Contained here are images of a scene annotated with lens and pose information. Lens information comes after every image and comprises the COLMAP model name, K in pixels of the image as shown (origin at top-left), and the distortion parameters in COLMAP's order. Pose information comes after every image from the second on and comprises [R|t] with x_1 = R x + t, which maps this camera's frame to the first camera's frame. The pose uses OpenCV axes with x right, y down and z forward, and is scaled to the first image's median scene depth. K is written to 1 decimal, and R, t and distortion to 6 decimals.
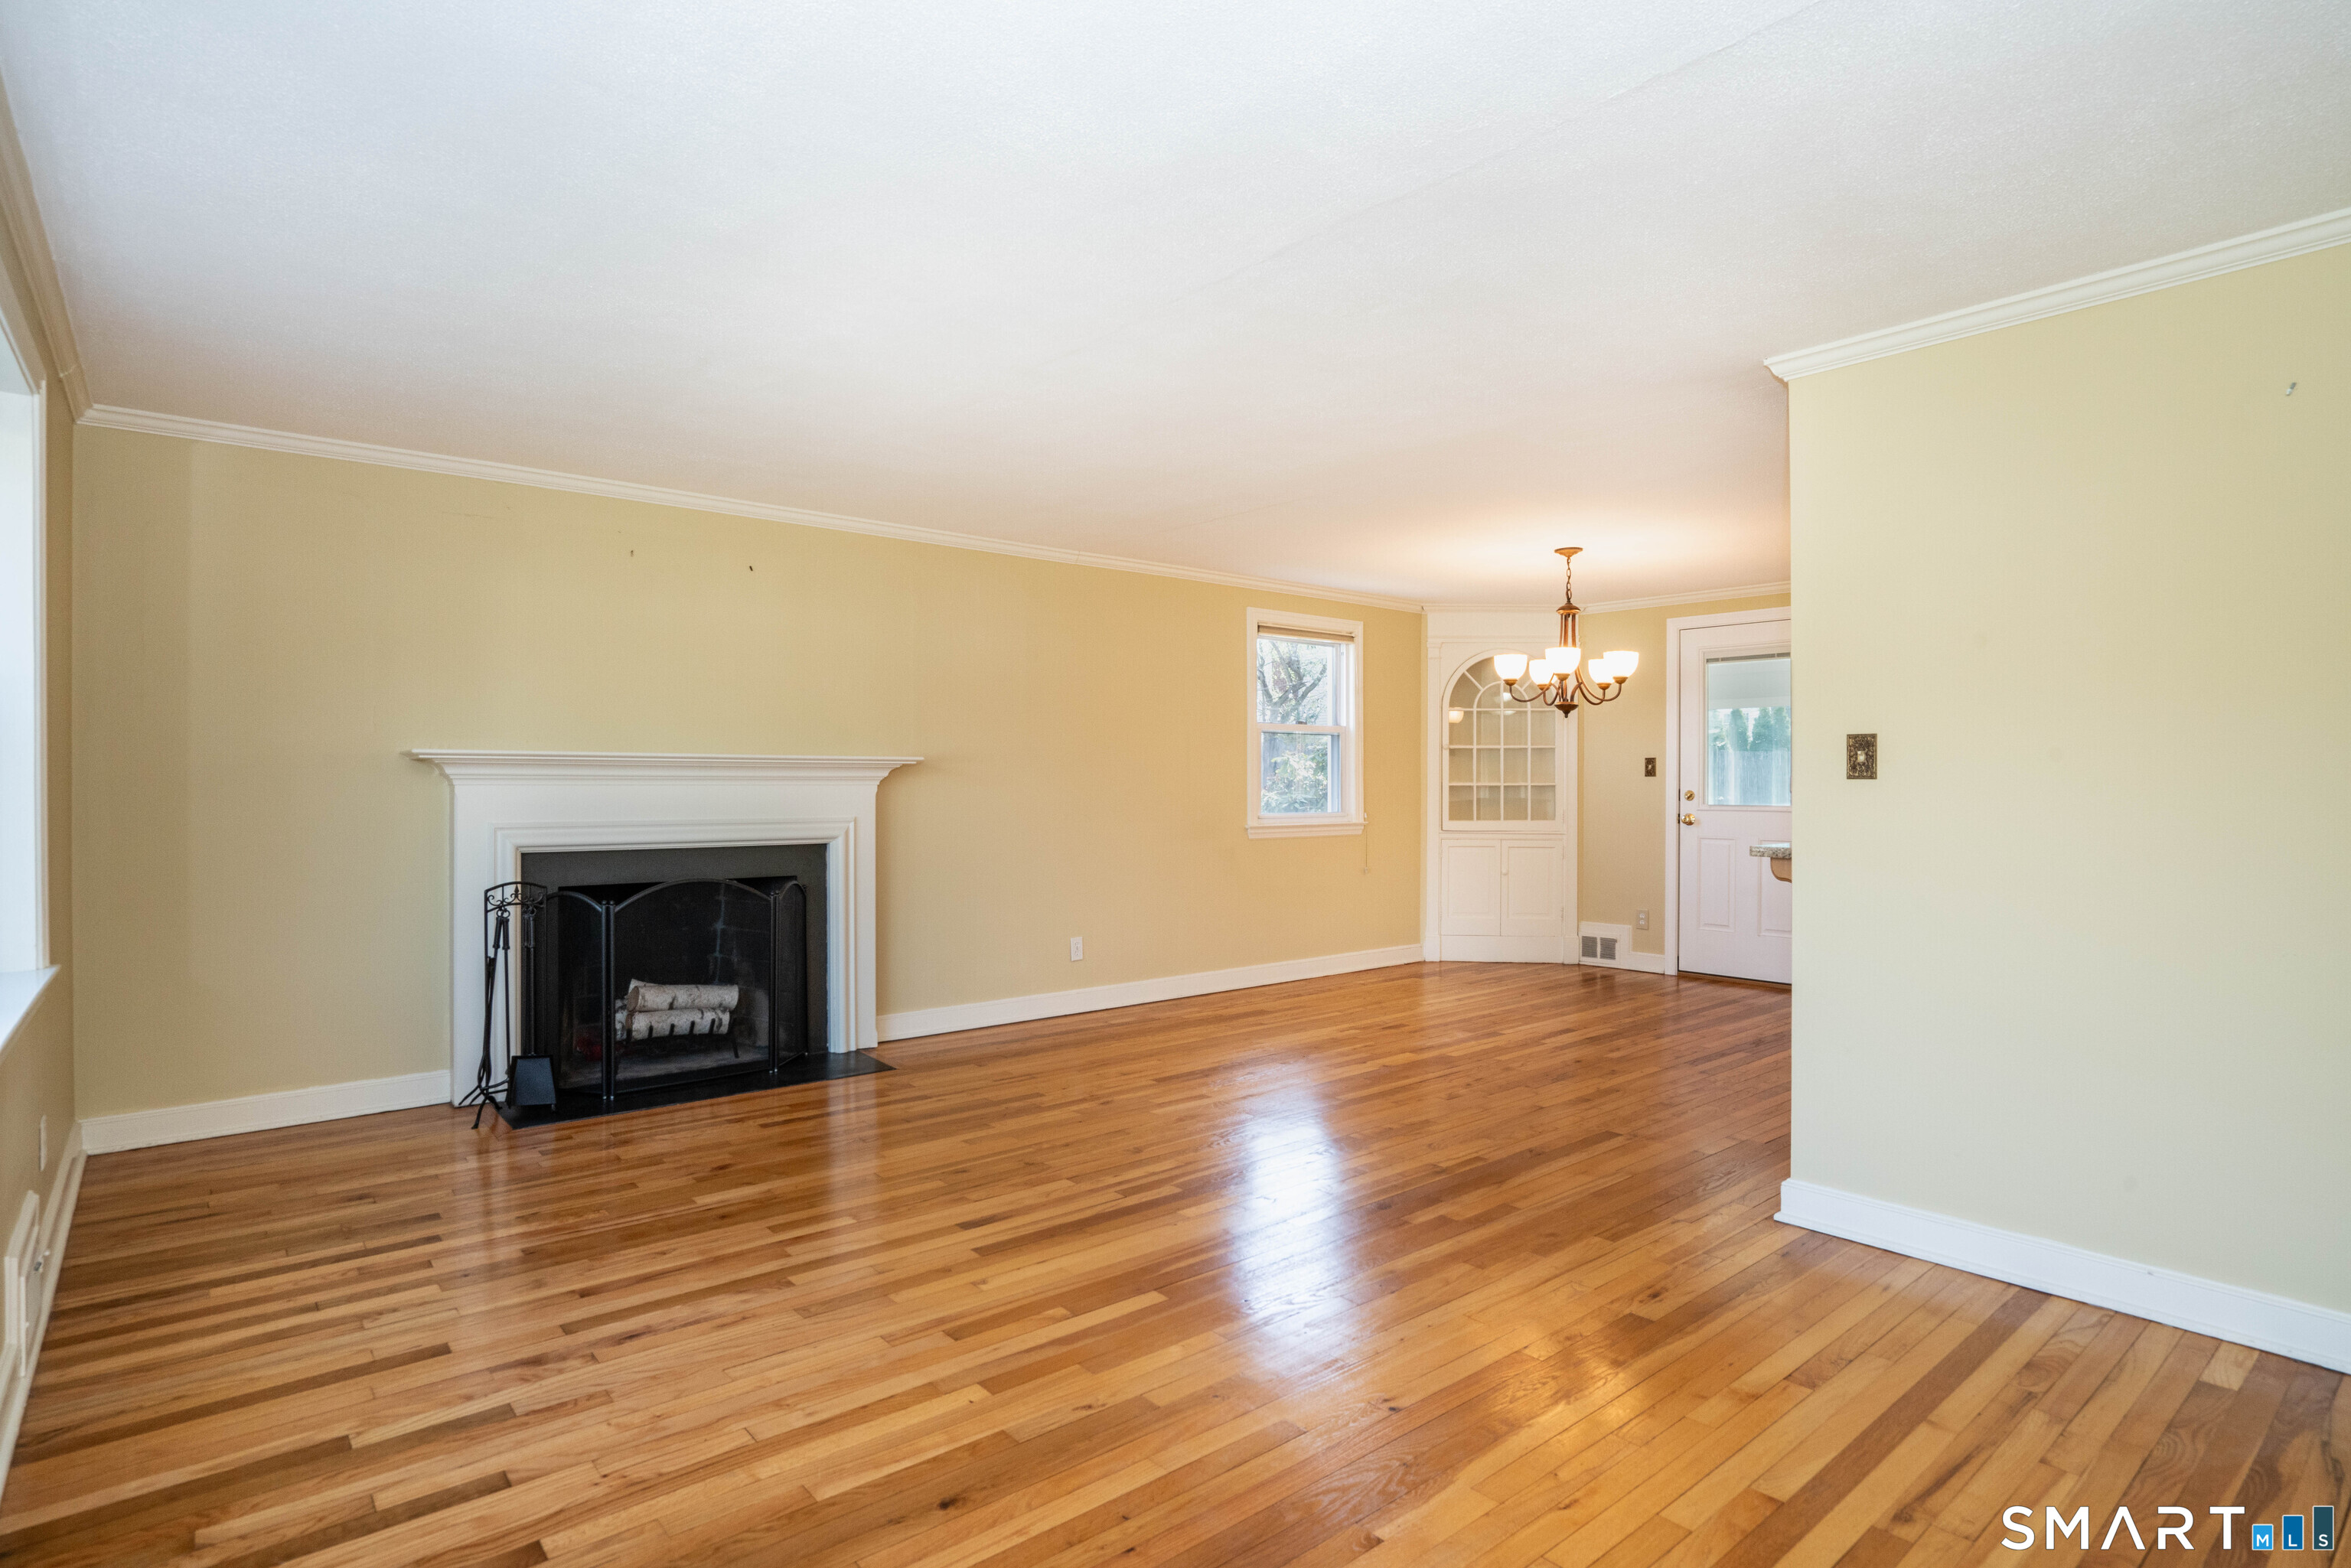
lens RADIAL K [[1201.8, 0, 1195.8], [0, 1201.8, 787.3], [0, 0, 1]] dist [-0.032771, -0.000404]
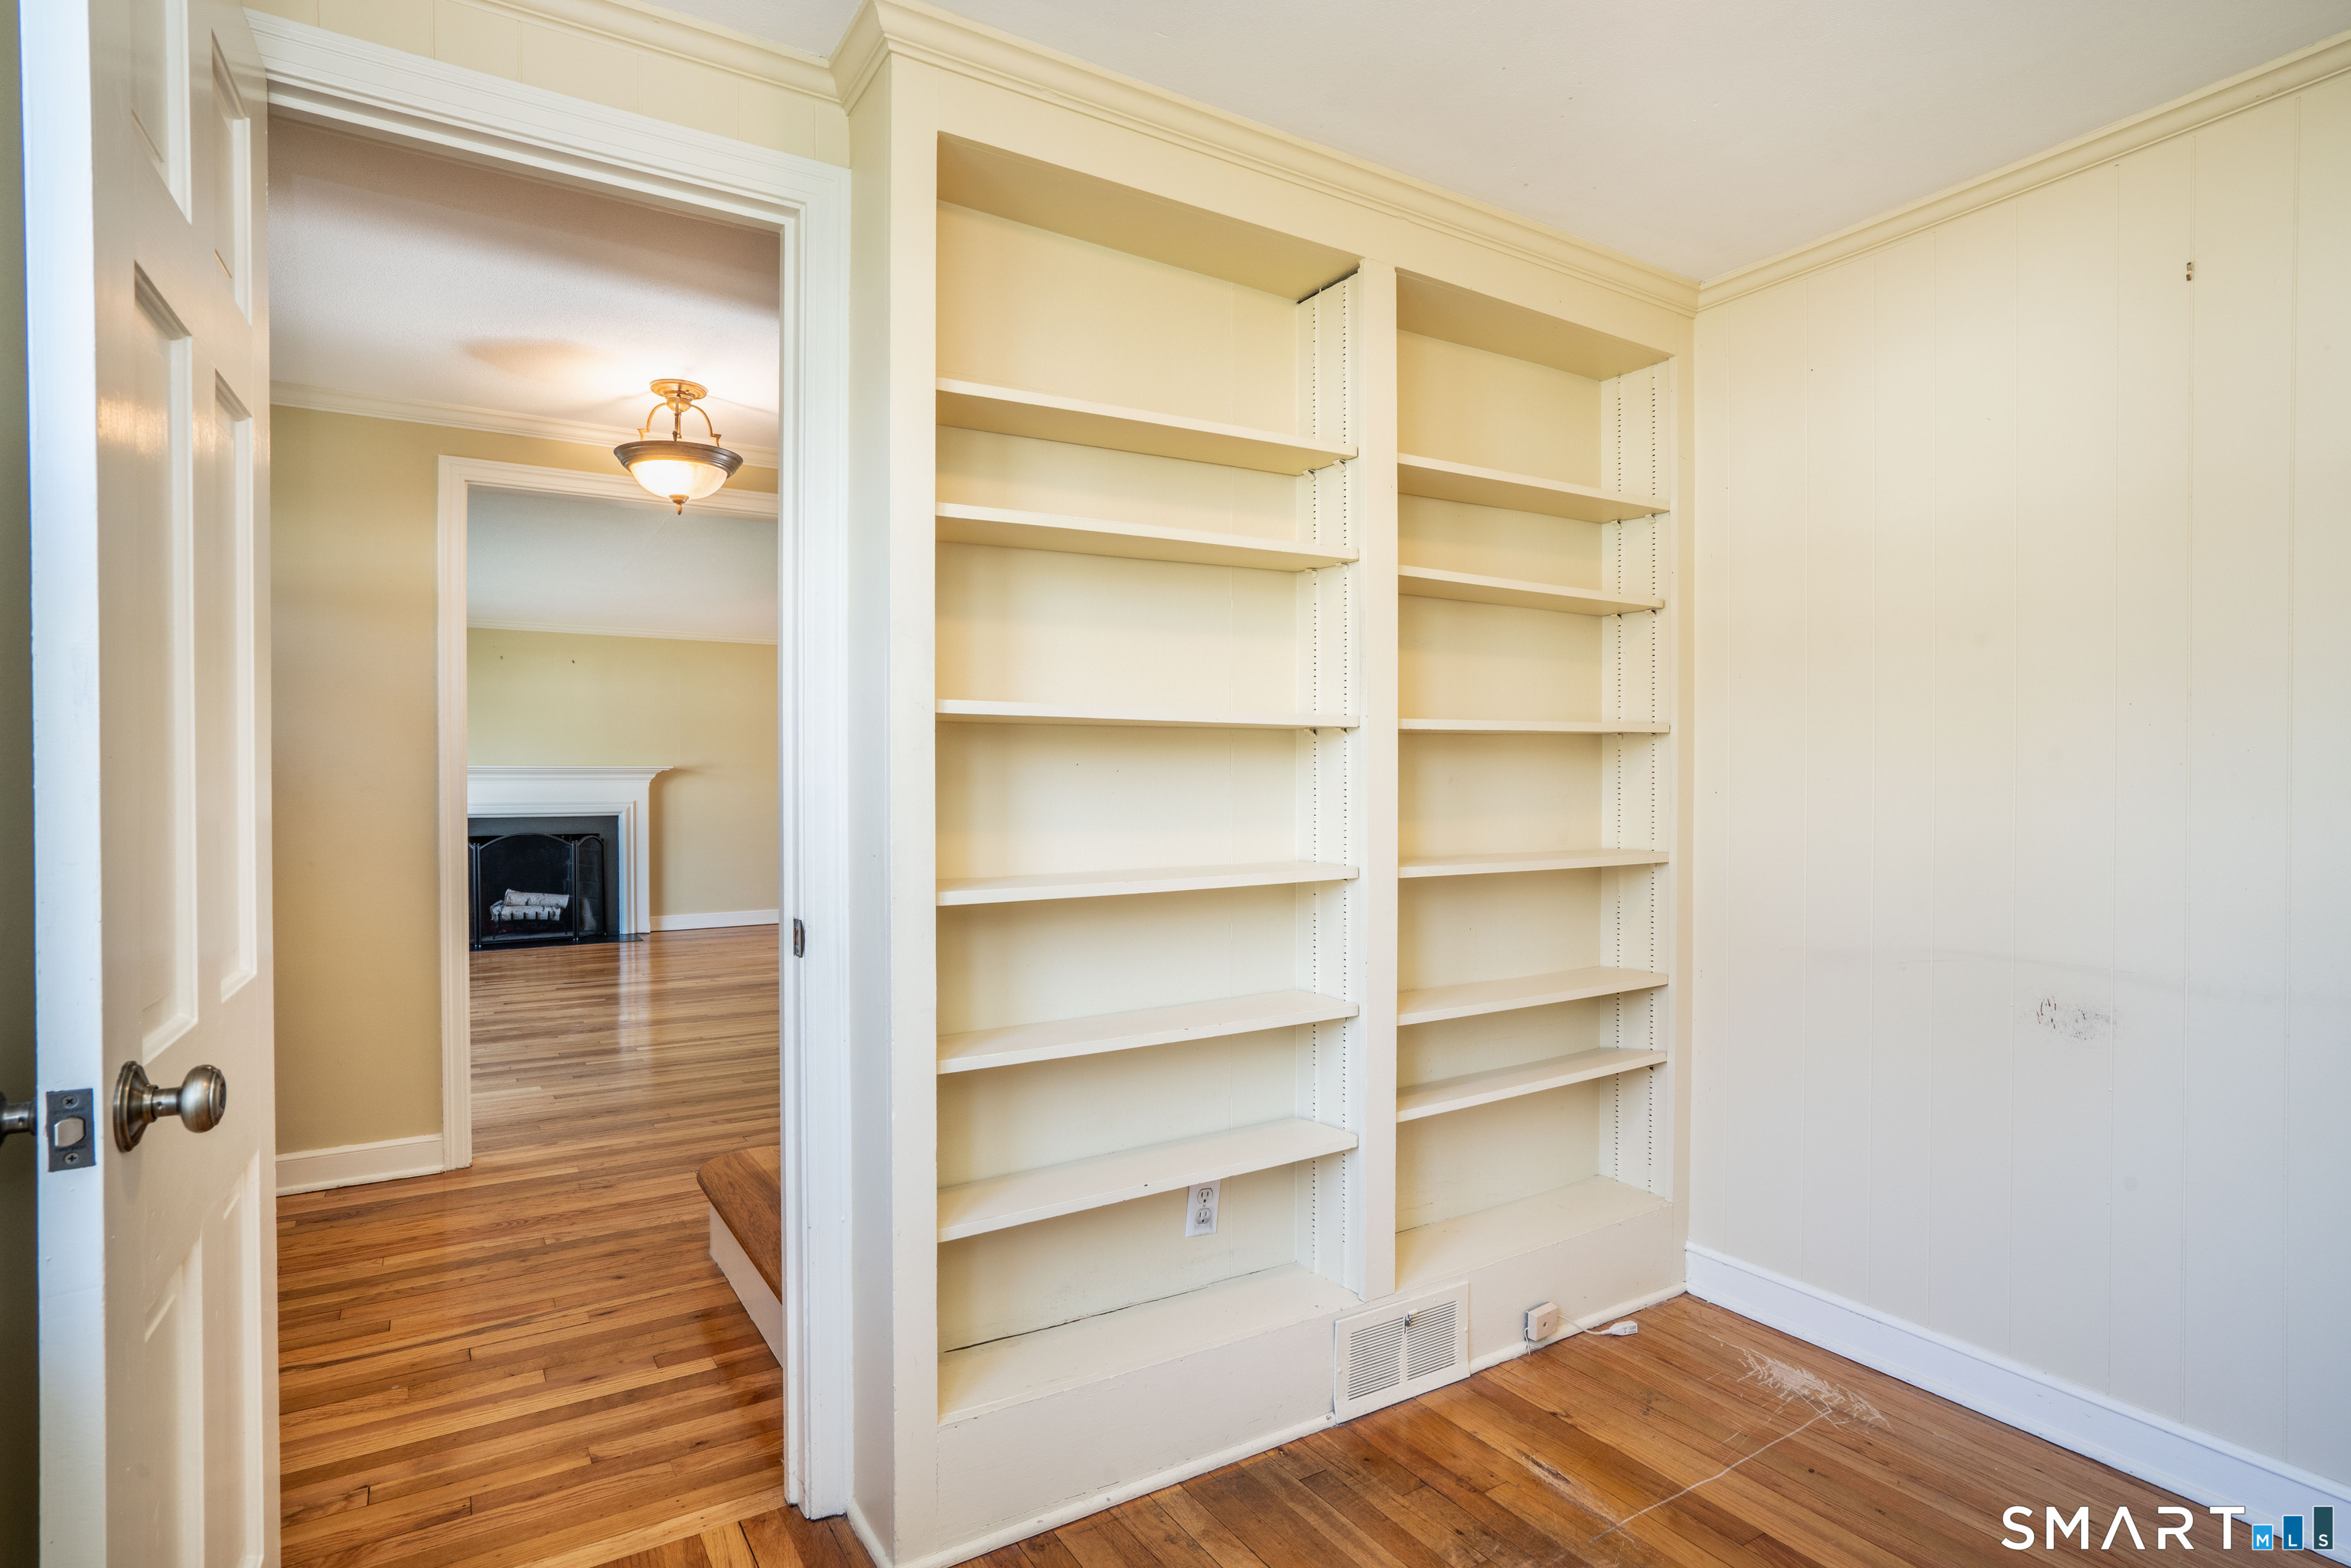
lens RADIAL K [[1201.8, 0, 1161.5], [0, 1201.8, 790.0], [0, 0, 1]] dist [-0.032771, -0.000404]
pose [[0.988730, 0.002664, -0.149683, 0.660723], [-0.001292, 0.999956, 0.009261, -0.007167], [0.149701, -0.008963, 0.988691, -0.544780]]
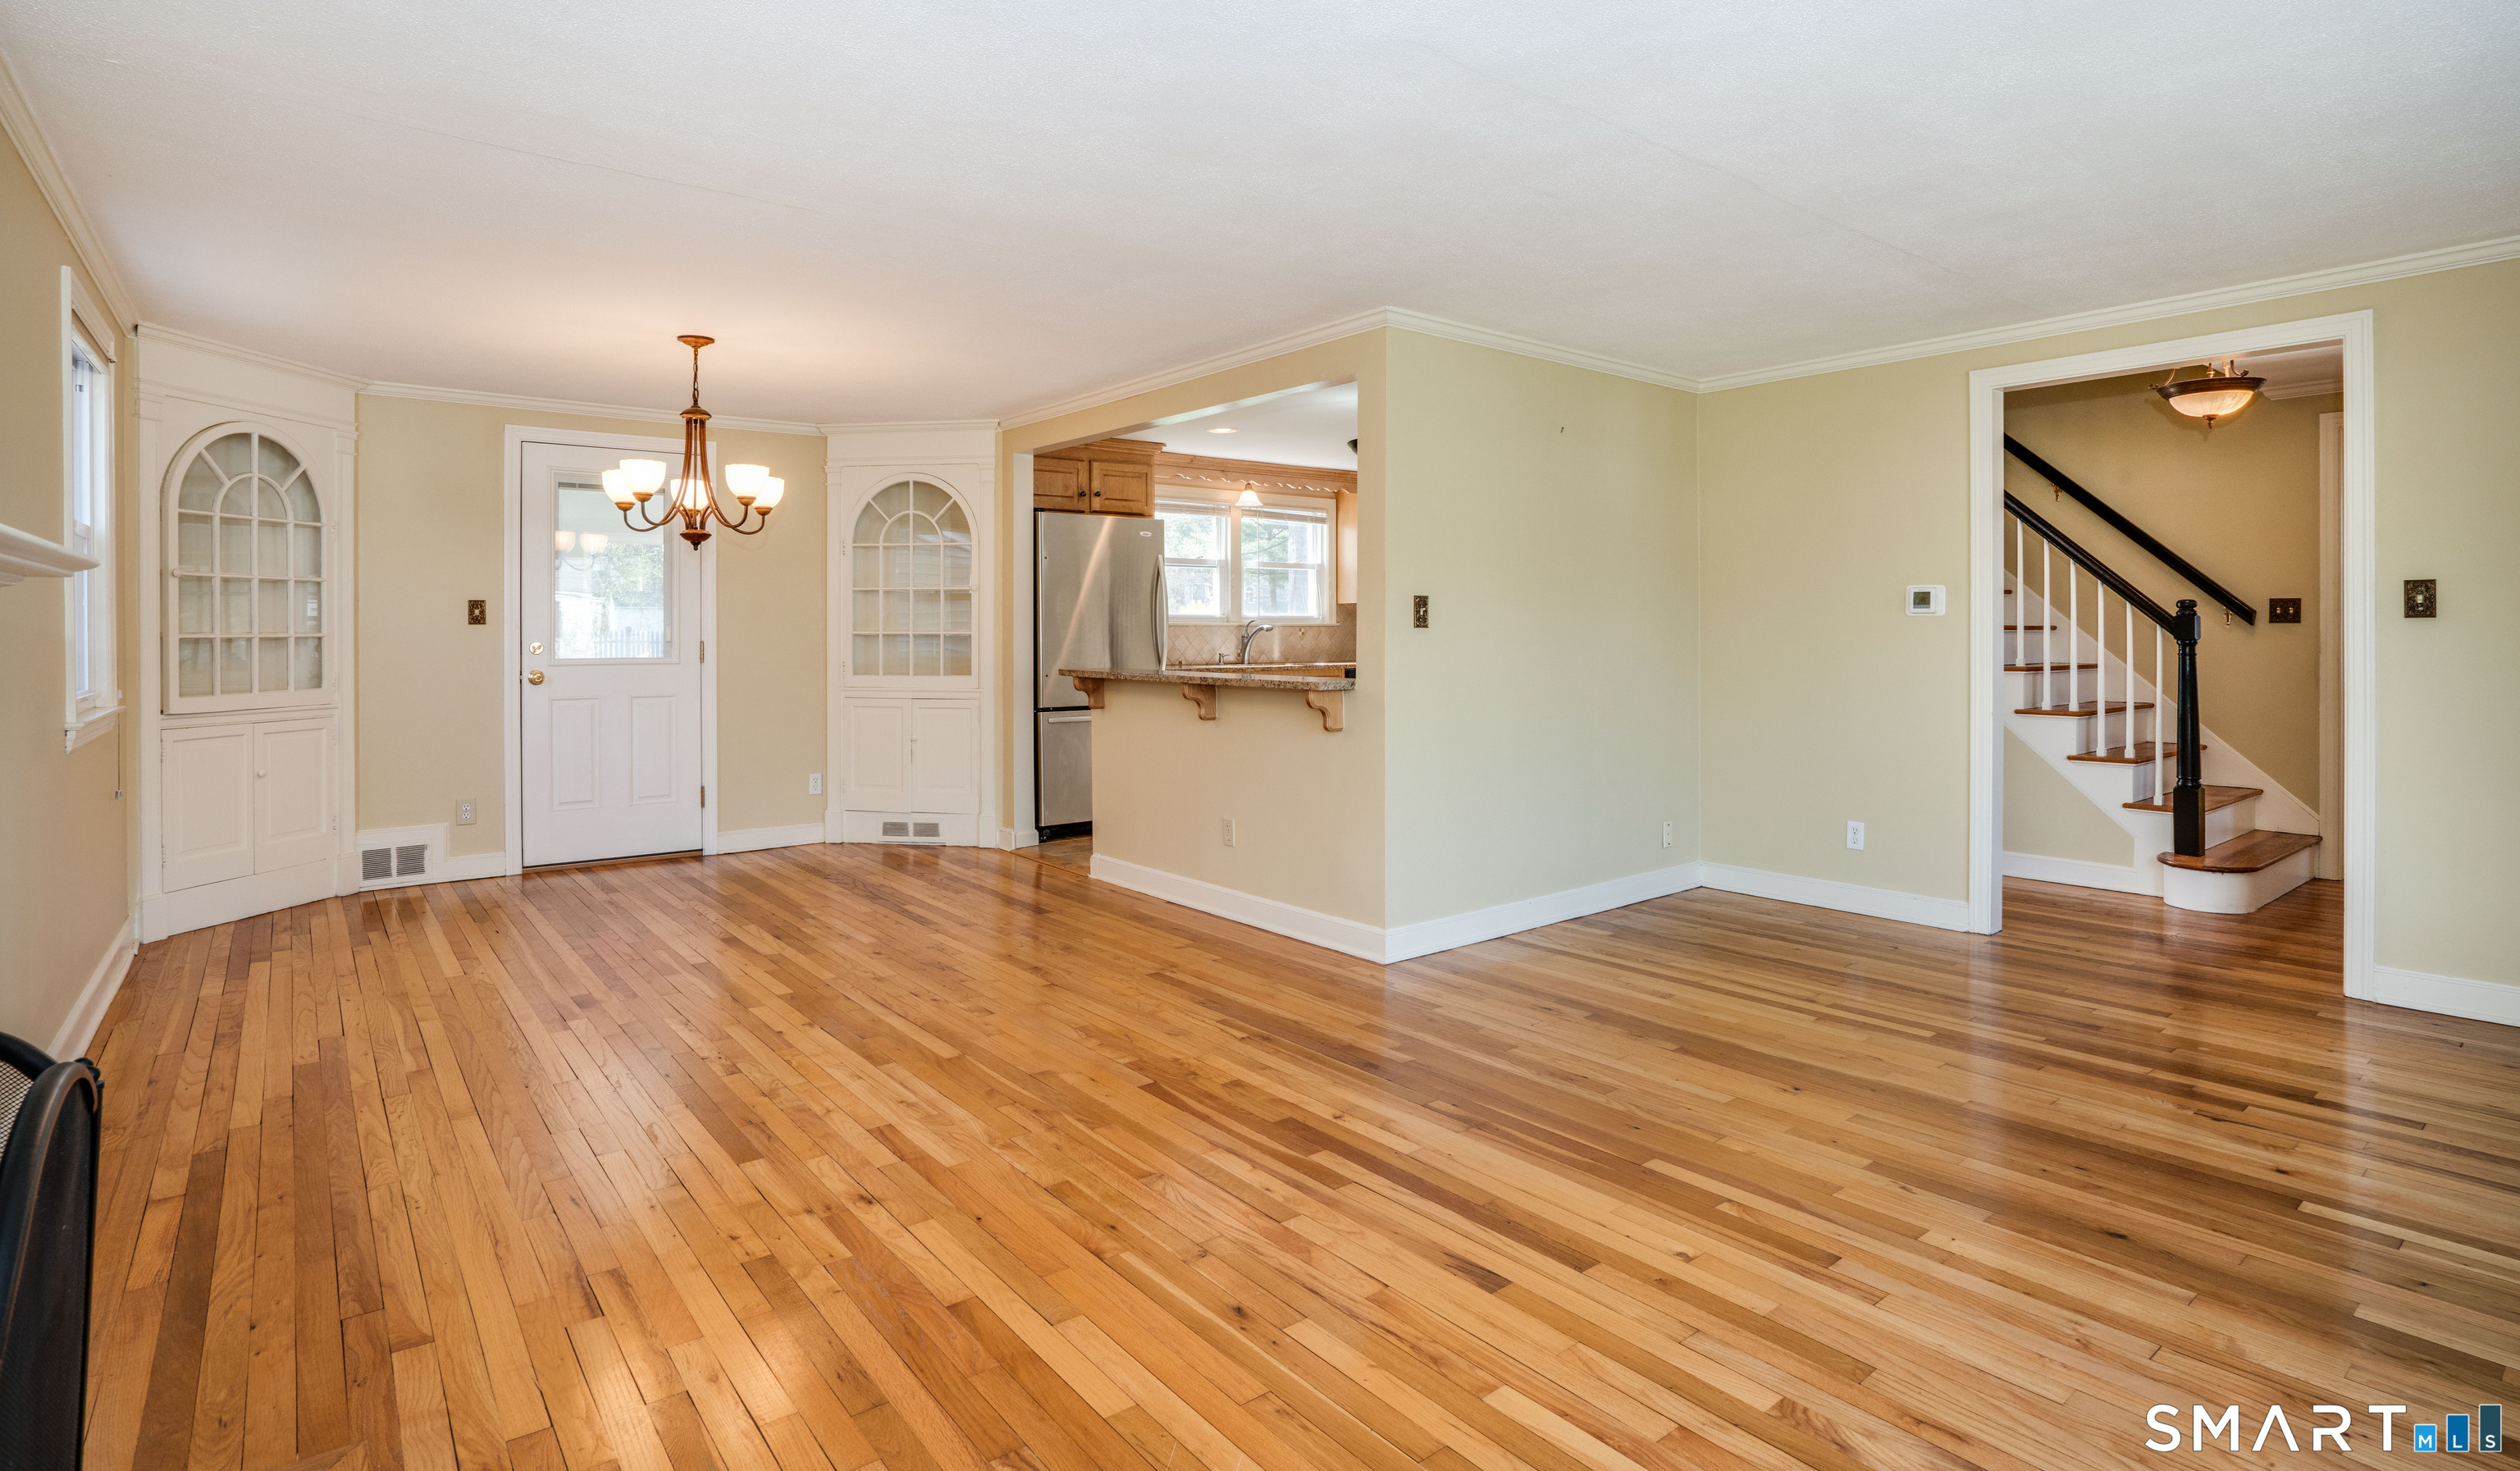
lens RADIAL K [[1226.5, 0, 1242.9], [0, 1226.5, 638.4], [0, 0, 1]] dist [-0.024375, 0.000202]
pose [[0.052687, -0.005987, 0.998593, -0.481925], [0.005623, 0.999968, 0.005699, -0.002121], [-0.998595, 0.005314, 0.052719, 0.599659]]
